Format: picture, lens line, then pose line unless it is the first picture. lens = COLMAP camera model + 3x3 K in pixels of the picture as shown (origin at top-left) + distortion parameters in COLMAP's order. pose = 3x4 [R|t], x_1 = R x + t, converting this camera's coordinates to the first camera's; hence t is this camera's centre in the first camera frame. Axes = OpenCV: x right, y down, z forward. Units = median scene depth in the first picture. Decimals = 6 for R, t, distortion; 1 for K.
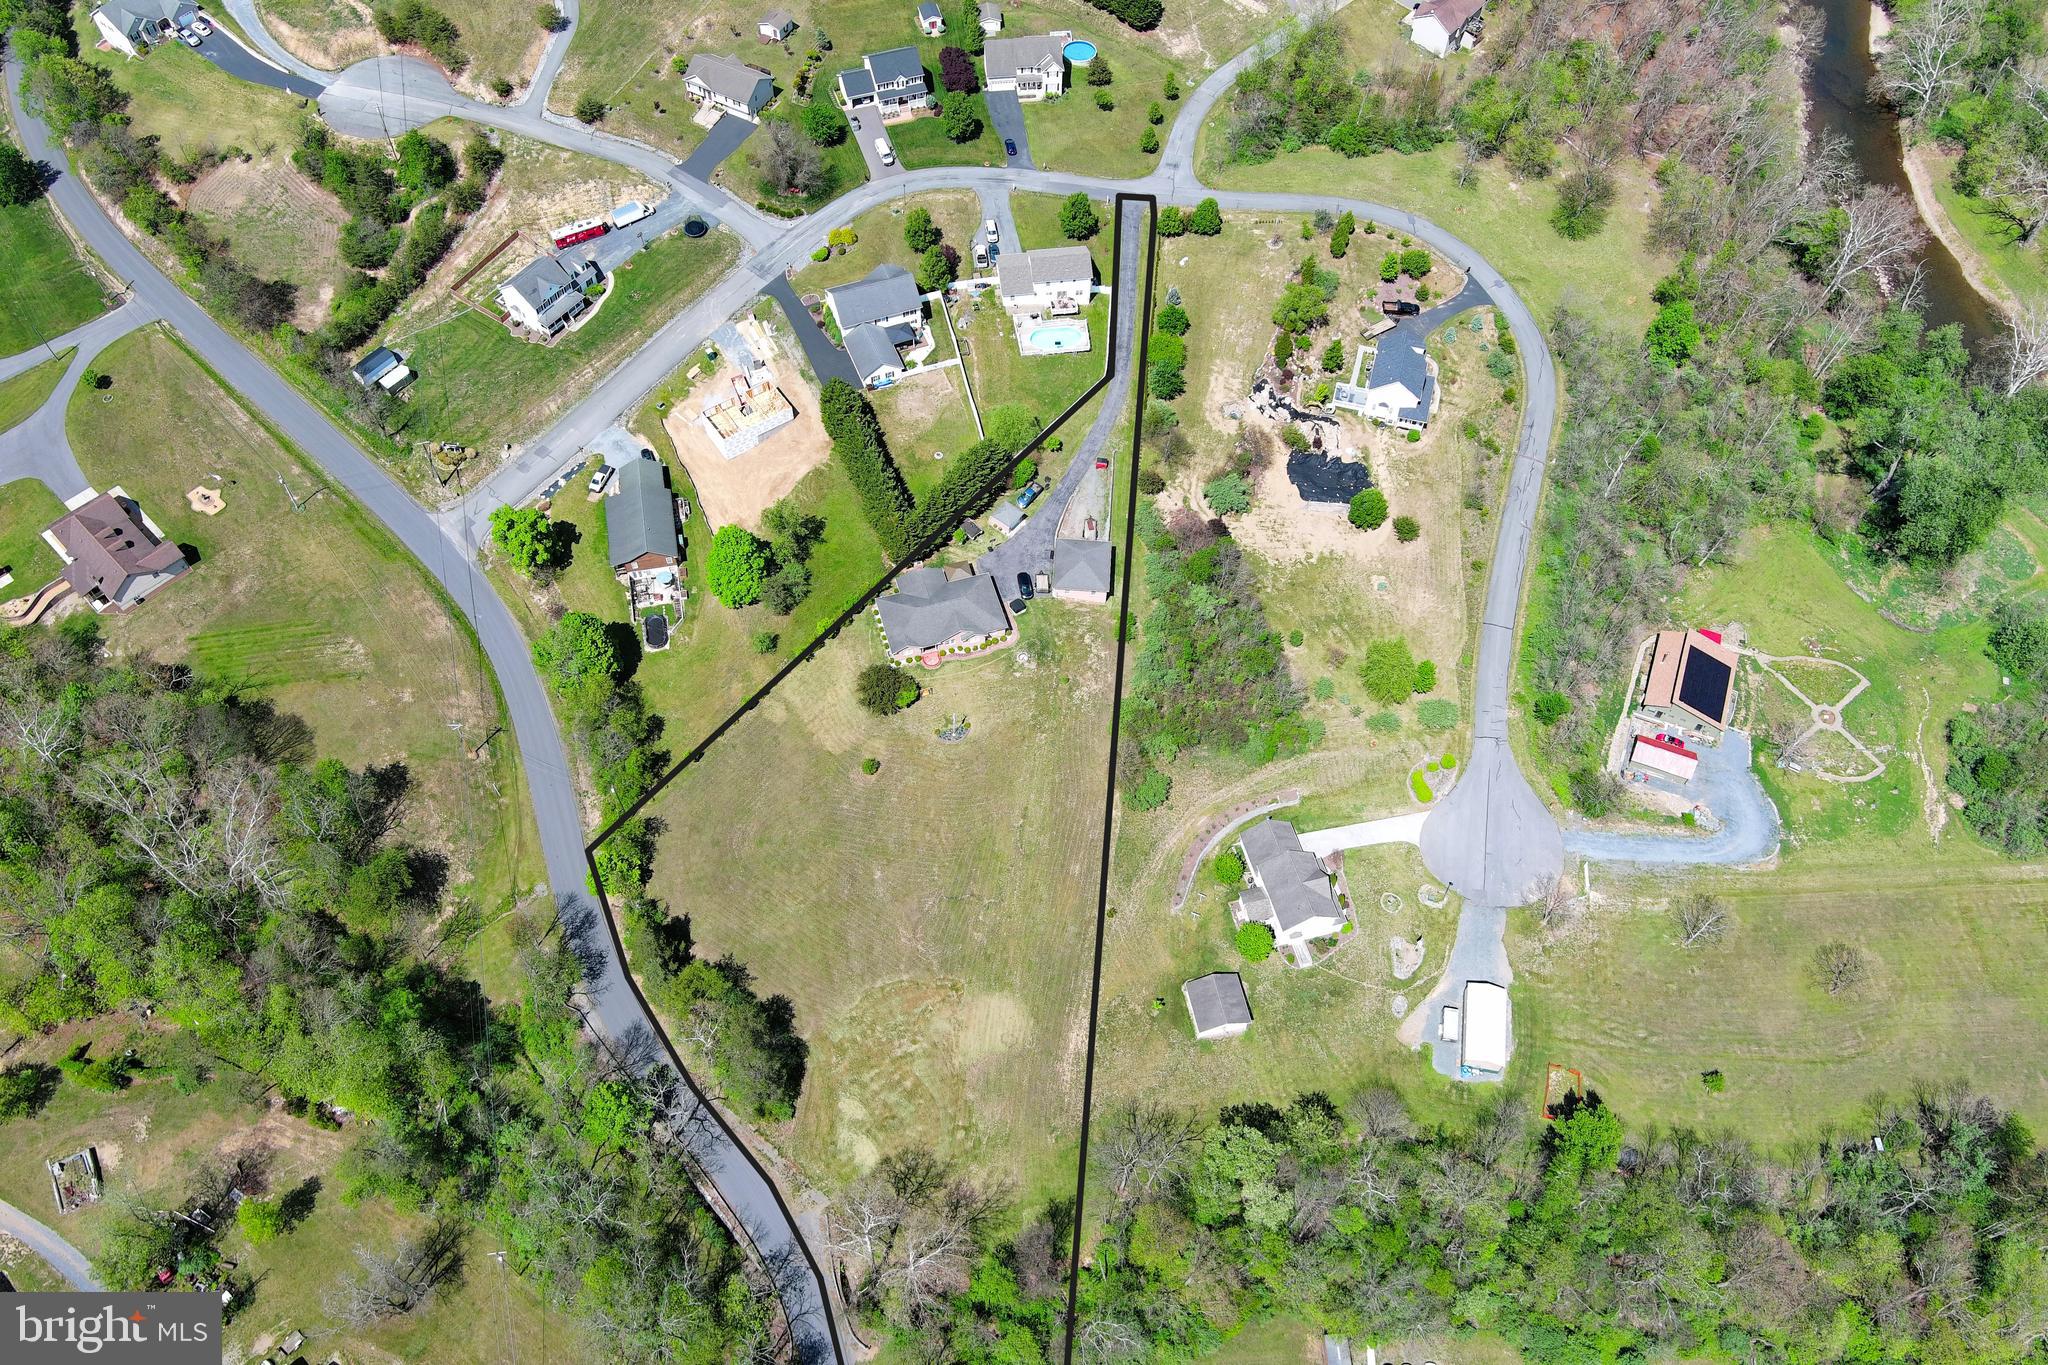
lens RADIAL K [[1587.9, 0, 1019.5], [0, 1587.9, 692.5], [0, 0, 1]] dist [0.027887, -0.025870]
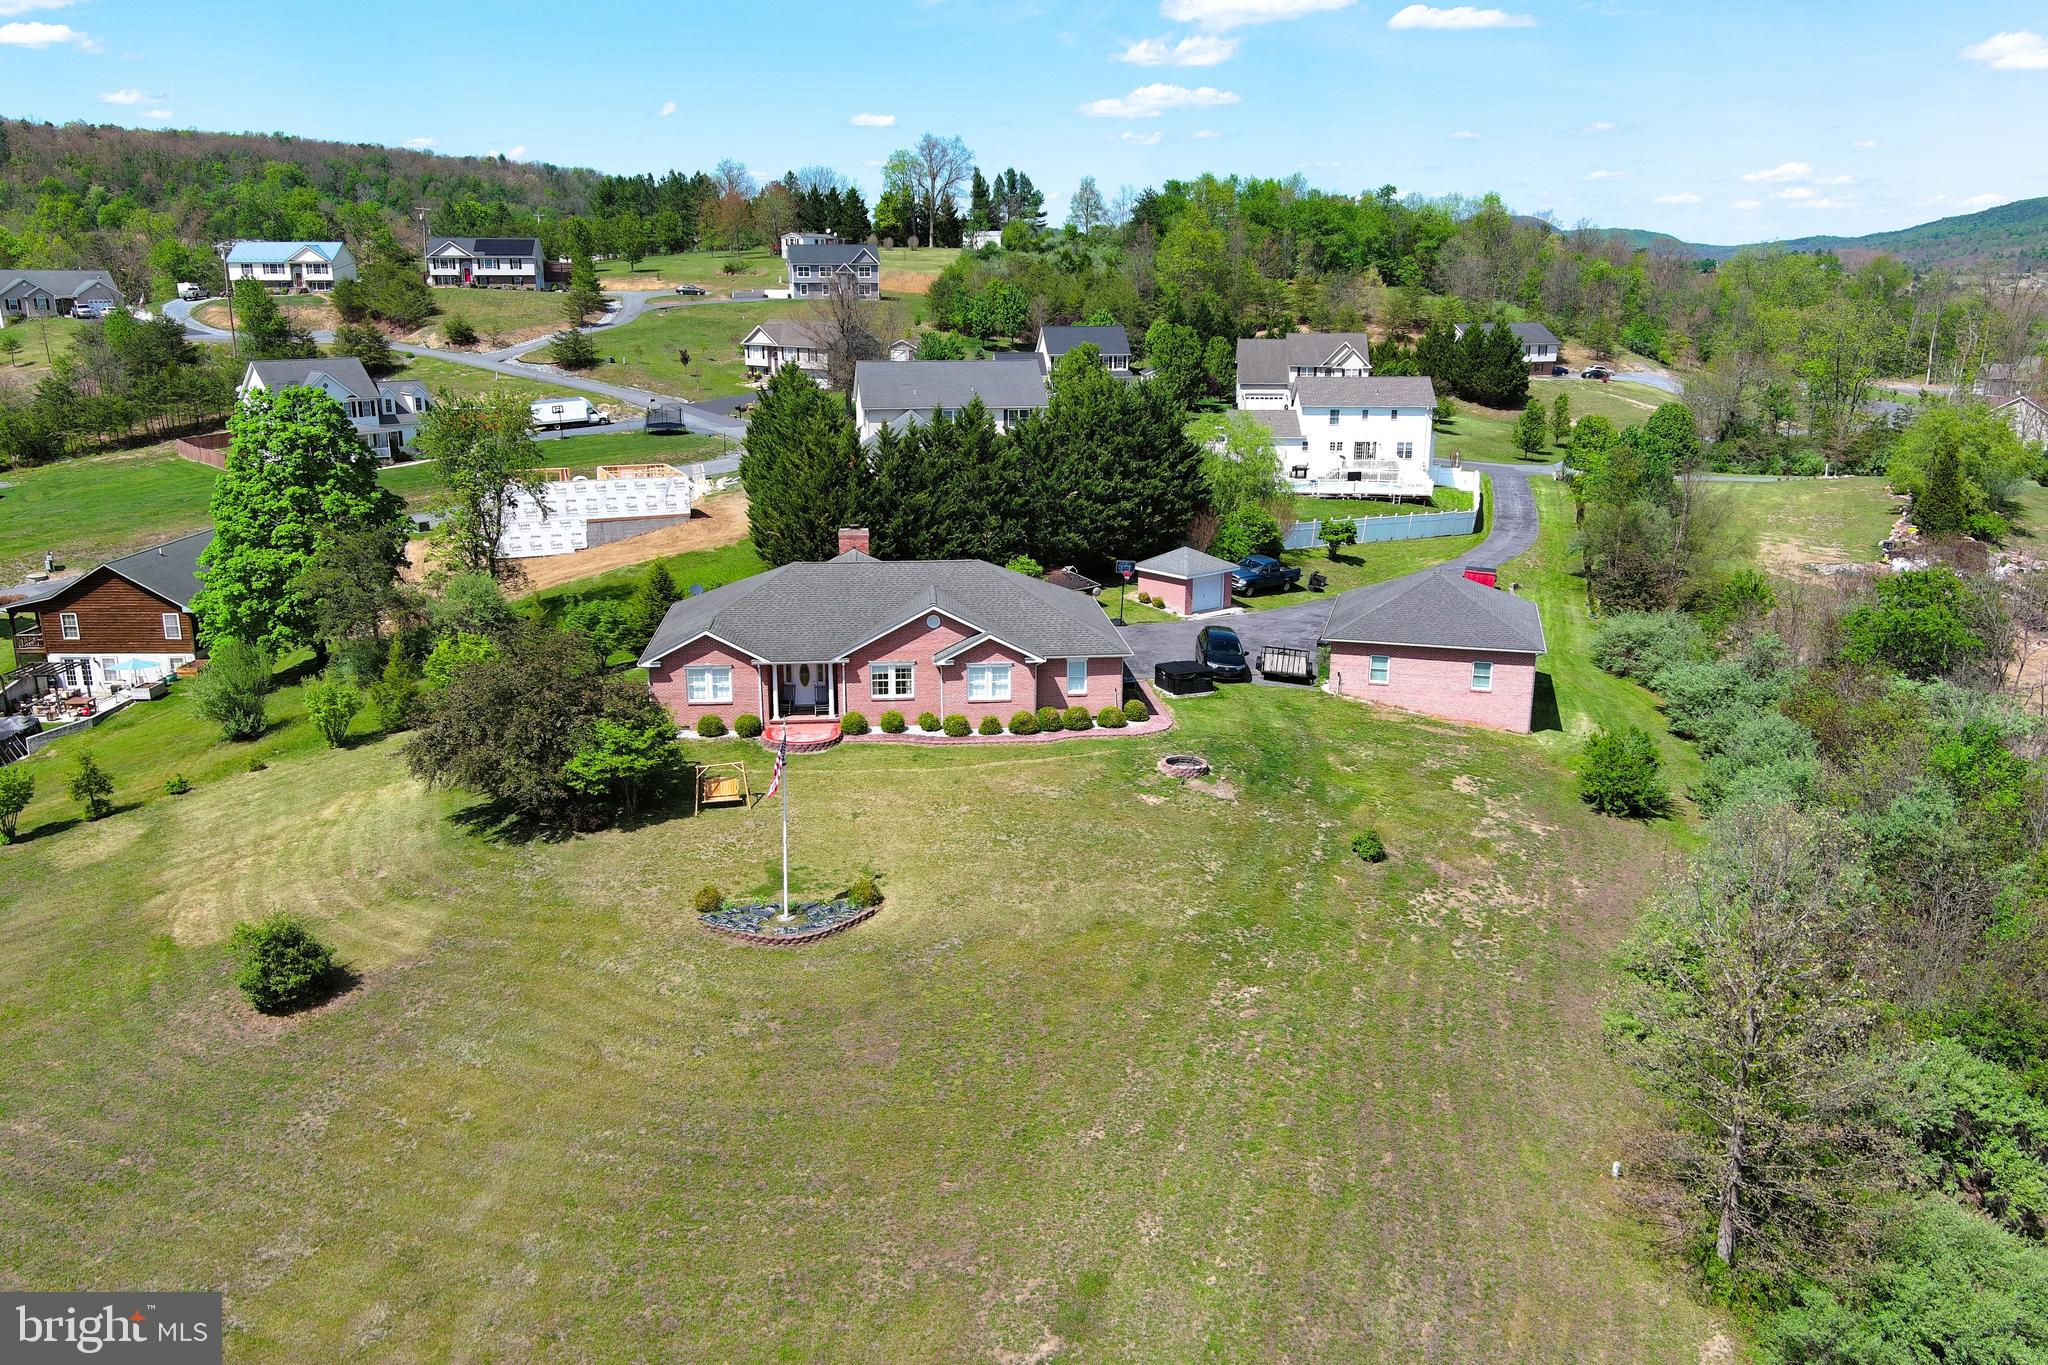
lens RADIAL K [[1587.9, 0, 1020.9], [0, 1587.9, 682.1], [0, 0, 1]] dist [0.027887, -0.025870]
pose [[0.980826, 0.037923, -0.191162, 0.020503], [-0.156706, 0.736617, -0.657905, 0.113638], [0.115863, 0.675246, 0.728435, 0.738146]]
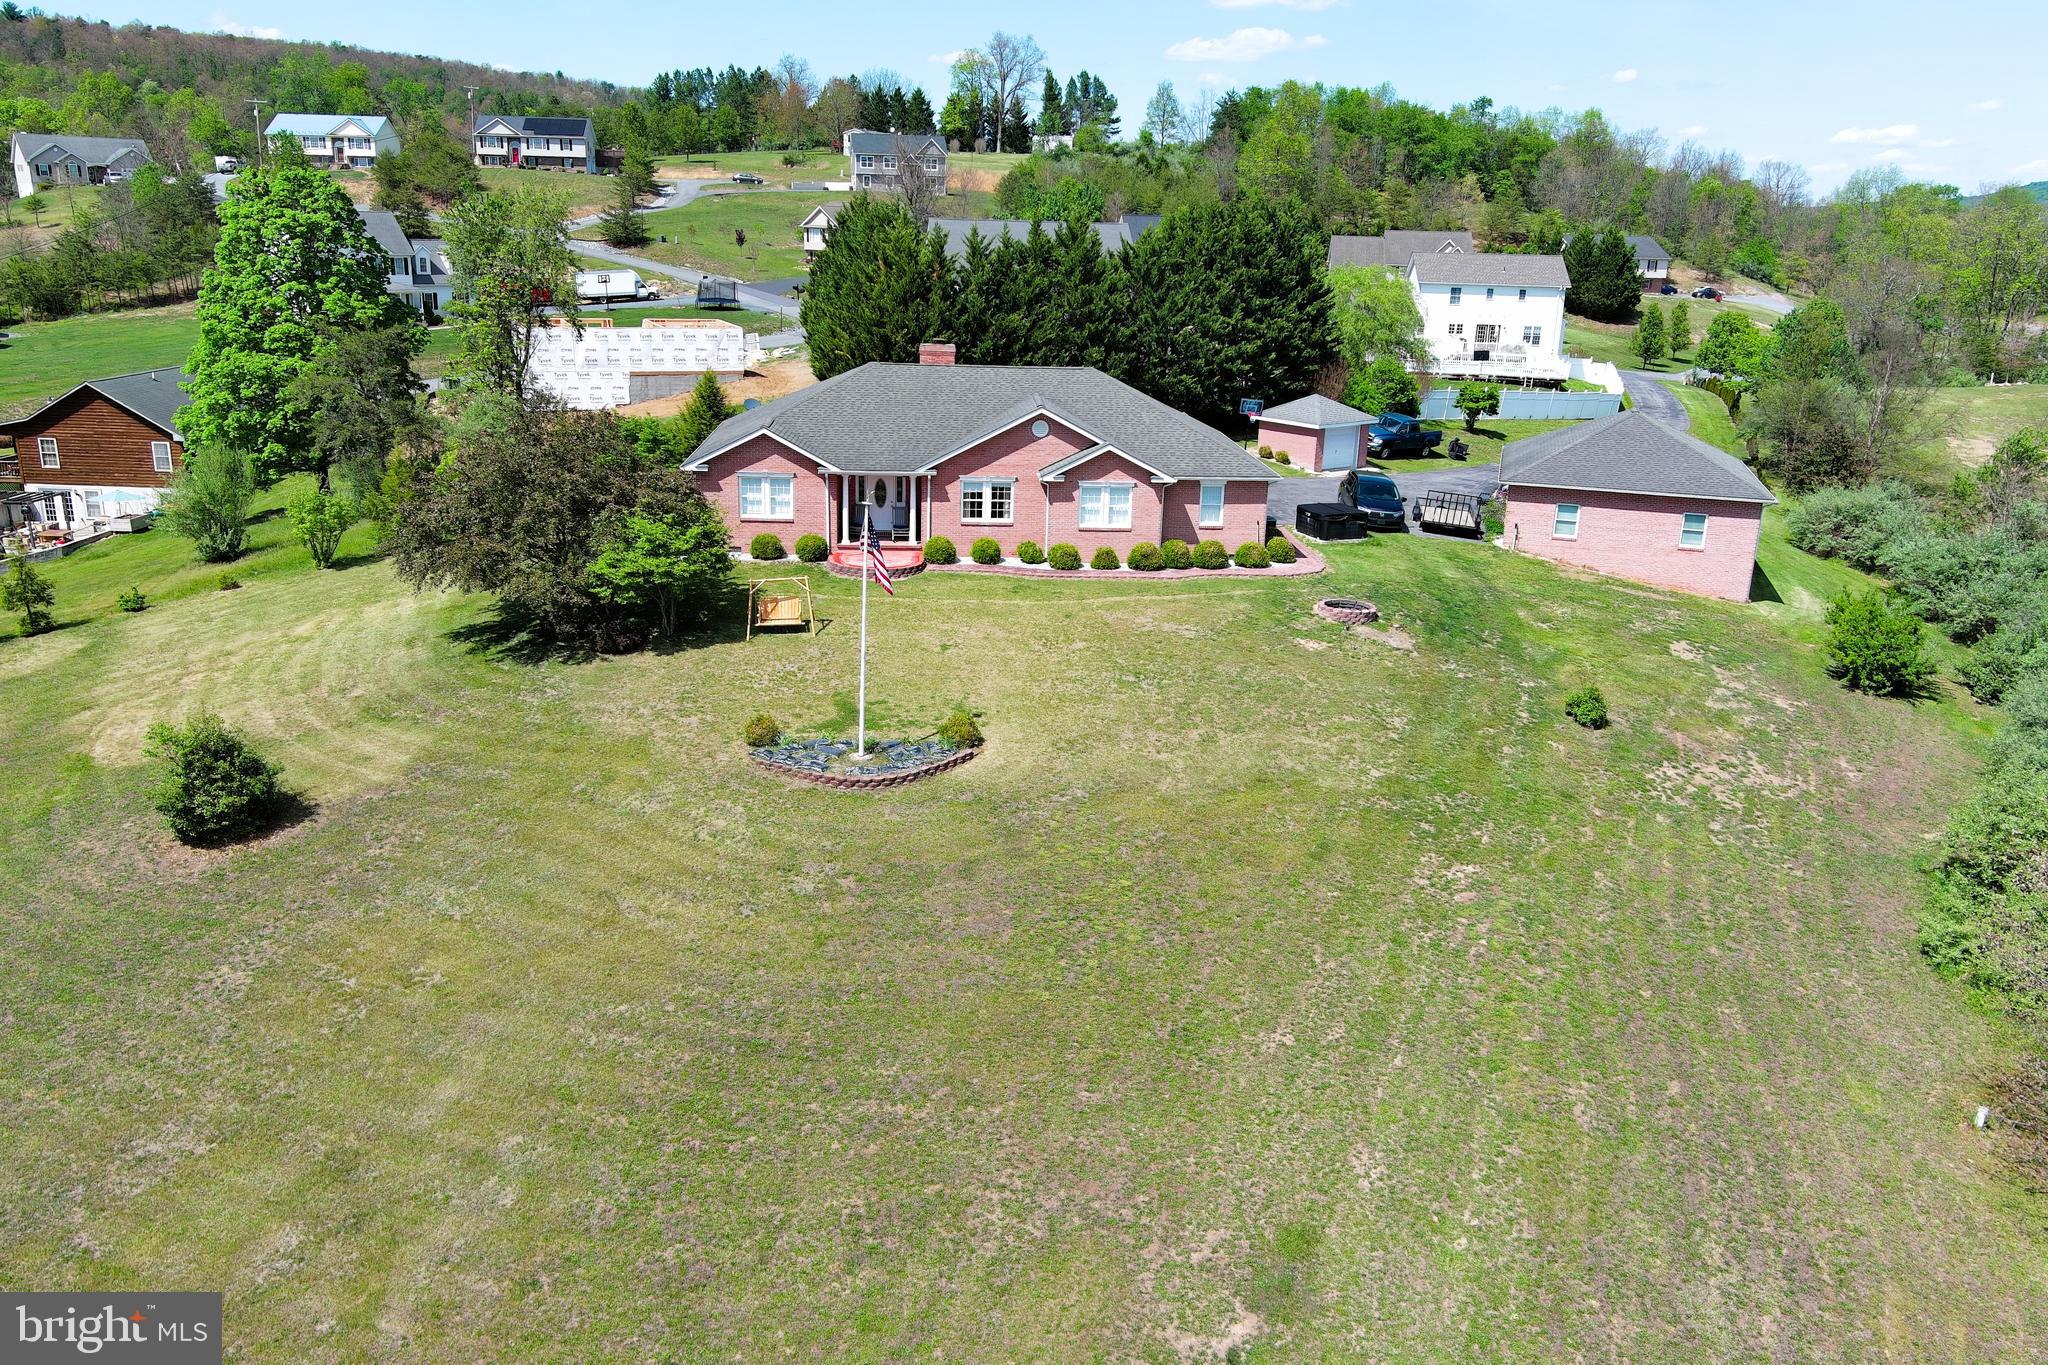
lens RADIAL K [[1587.9, 0, 1020.9], [0, 1587.9, 683.1], [0, 0, 1]] dist [0.027887, -0.025870]
pose [[0.973549, 0.078109, -0.214712, 0.005103], [-0.198931, 0.751997, -0.628432, 0.100126], [0.112377, 0.654522, 0.747645, 0.774980]]
